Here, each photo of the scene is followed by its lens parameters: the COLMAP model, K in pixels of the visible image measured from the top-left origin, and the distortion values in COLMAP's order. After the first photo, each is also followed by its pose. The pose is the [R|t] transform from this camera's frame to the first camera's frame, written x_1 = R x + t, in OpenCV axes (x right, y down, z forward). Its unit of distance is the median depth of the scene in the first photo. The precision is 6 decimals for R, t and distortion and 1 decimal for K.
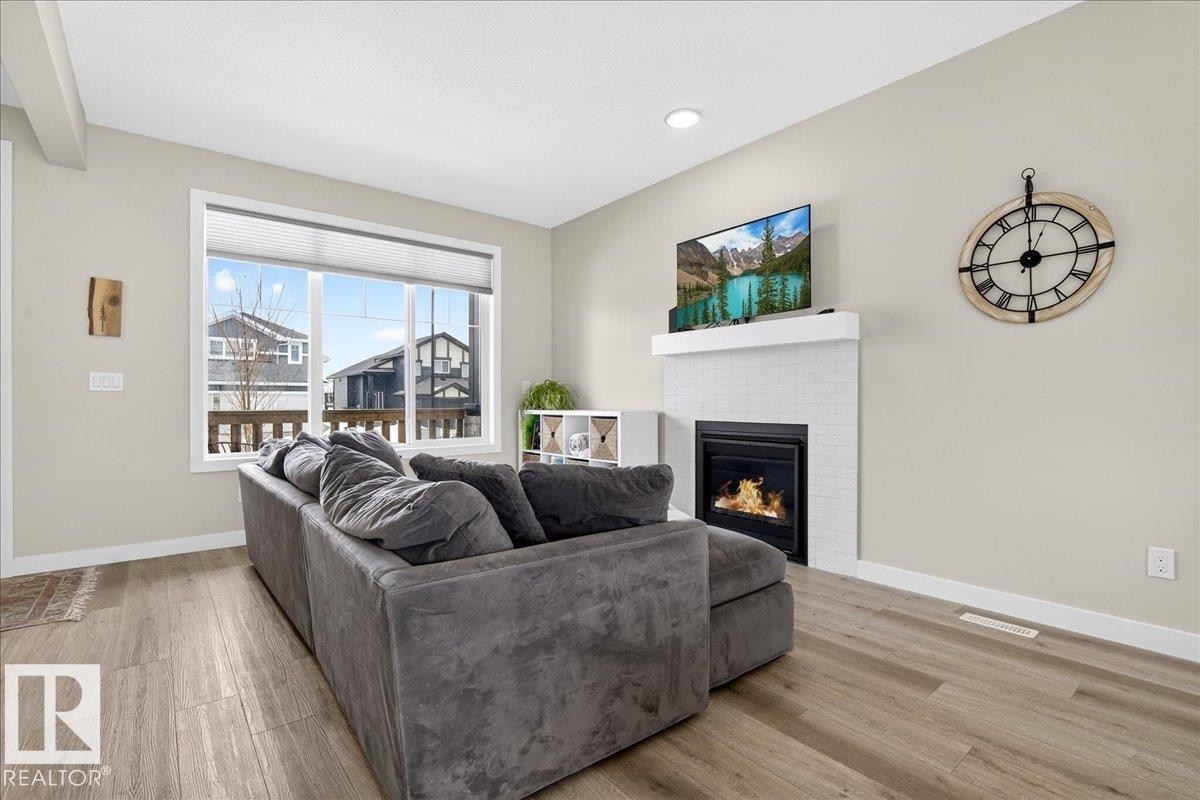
lens RADIAL K [[559.4, 0, 600.0], [0, 559.4, 403.5], [0, 0, 1]] dist [-0.013825, -0.000549]
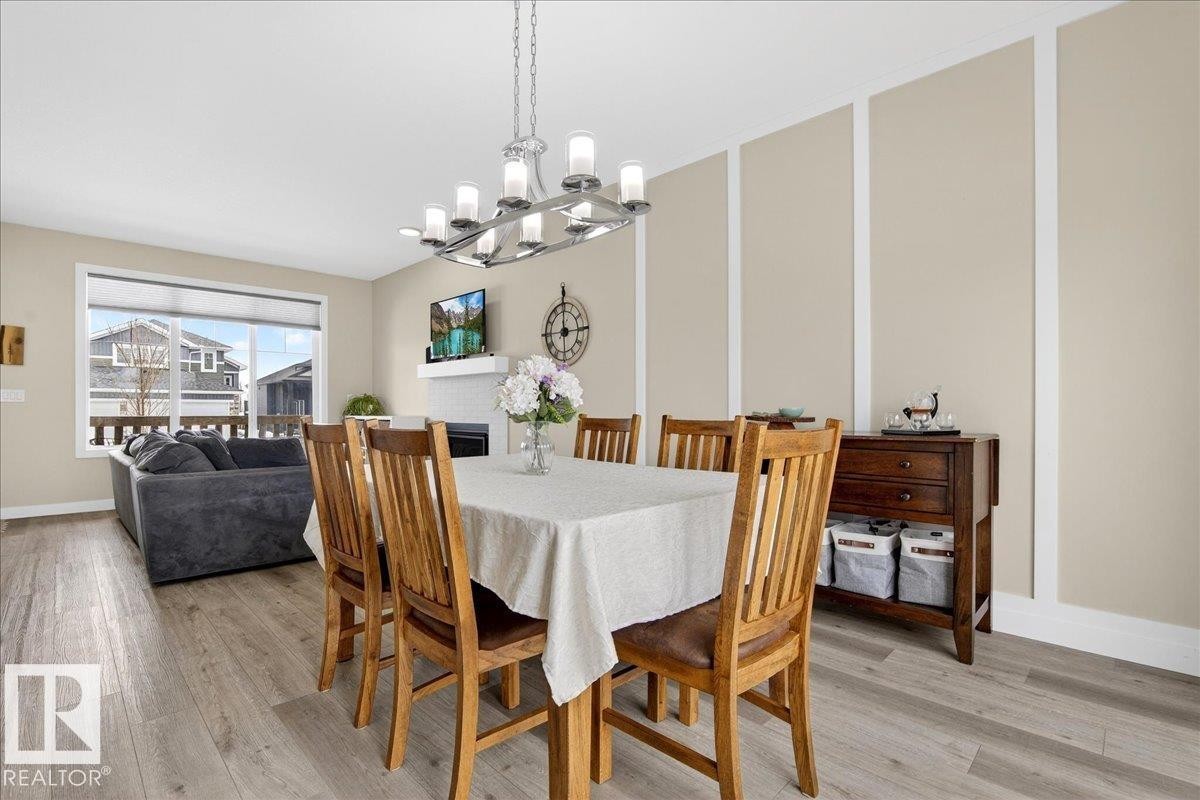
lens RADIAL K [[559.4, 0, 606.0], [0, 559.4, 411.9], [0, 0, 1]] dist [-0.013825, -0.000549]
pose [[0.994392, 0.000908, 0.105750, 0.518571], [-0.000900, 1.000000, -0.000115, 0.002850], [-0.105750, 0.000019, 0.994393, -0.617636]]
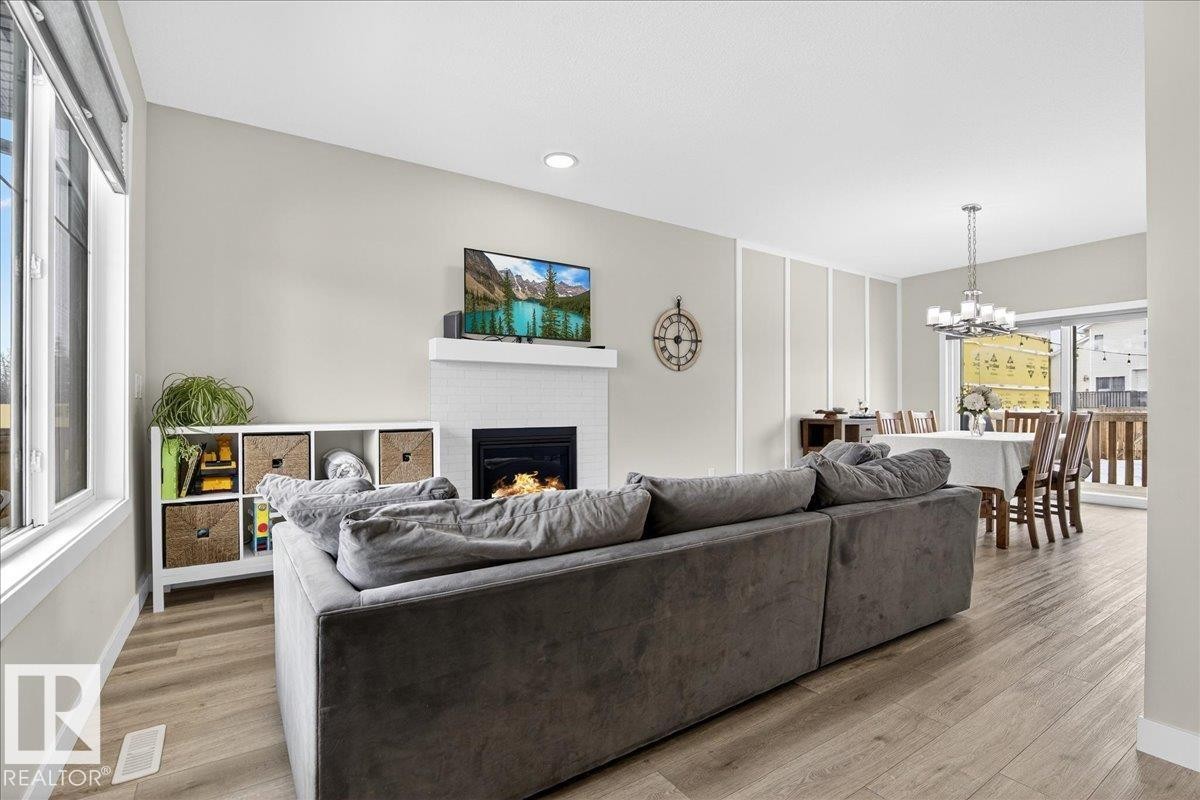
lens RADIAL K [[559.4, 0, 602.6], [0, 559.4, 403.1], [0, 0, 1]] dist [-0.013825, -0.000549]
pose [[0.114867, 0.013062, 0.993295, -0.959267], [-0.004402, 0.999910, -0.012640, 0.002484], [-0.993371, -0.002920, 0.114914, 0.750228]]
